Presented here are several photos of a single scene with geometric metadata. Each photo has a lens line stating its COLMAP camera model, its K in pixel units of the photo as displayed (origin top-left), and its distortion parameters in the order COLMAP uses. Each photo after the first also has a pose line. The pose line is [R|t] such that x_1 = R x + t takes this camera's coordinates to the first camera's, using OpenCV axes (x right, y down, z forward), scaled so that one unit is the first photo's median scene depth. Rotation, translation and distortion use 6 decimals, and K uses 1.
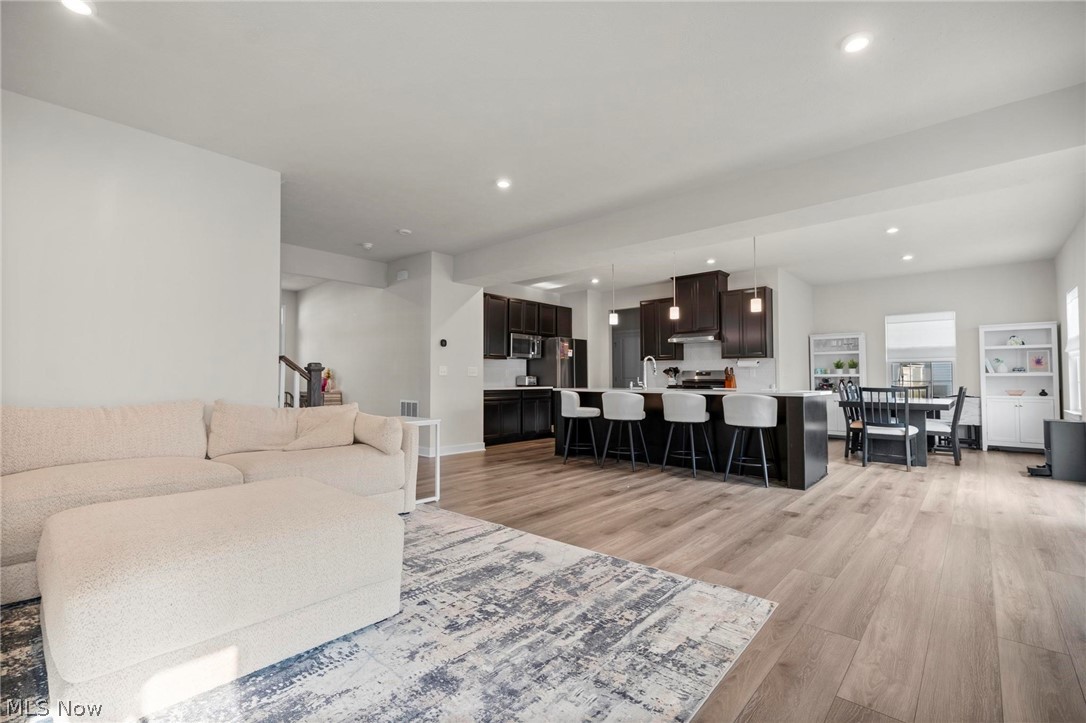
lens RADIAL K [[477.0, 0, 543.0], [0, 477.0, 361.5], [0, 0, 1]] dist [0.018974, -0.008325]
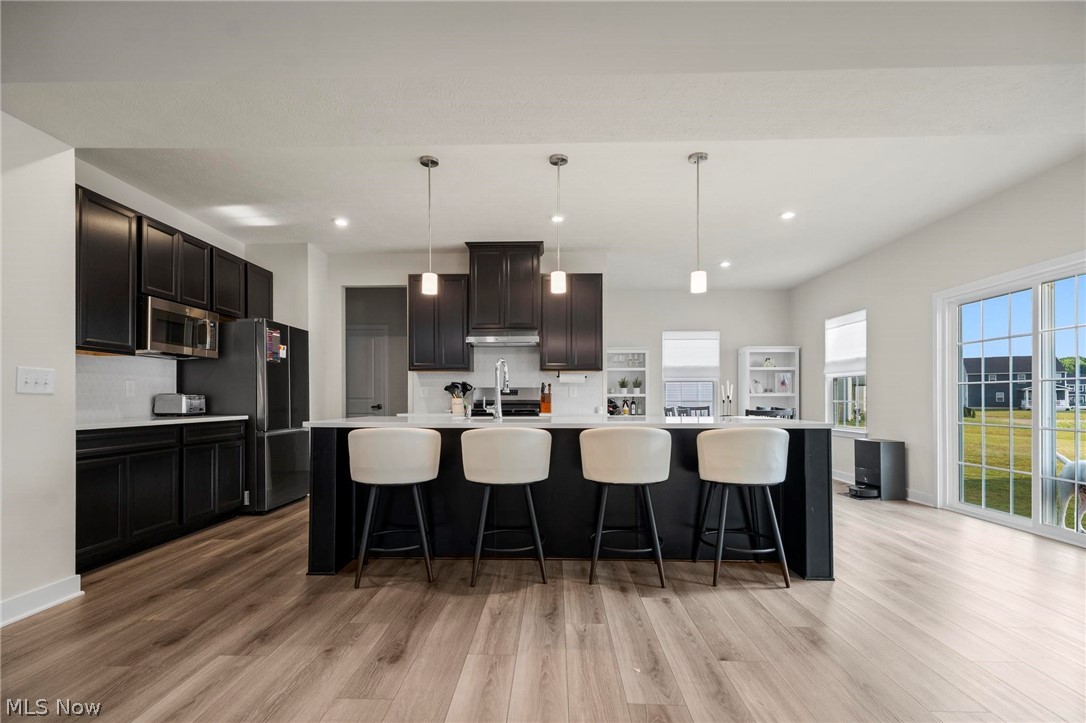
lens RADIAL K [[496.9, 0, 537.9], [0, 496.9, 392.1], [0, 0, 1]] dist [-0.001210, -0.000155]
pose [[0.767464, 0.008369, 0.641038, -0.118491], [-0.021415, 0.999691, 0.012588, 0.021561], [-0.640735, -0.023388, 0.767406, 0.589278]]
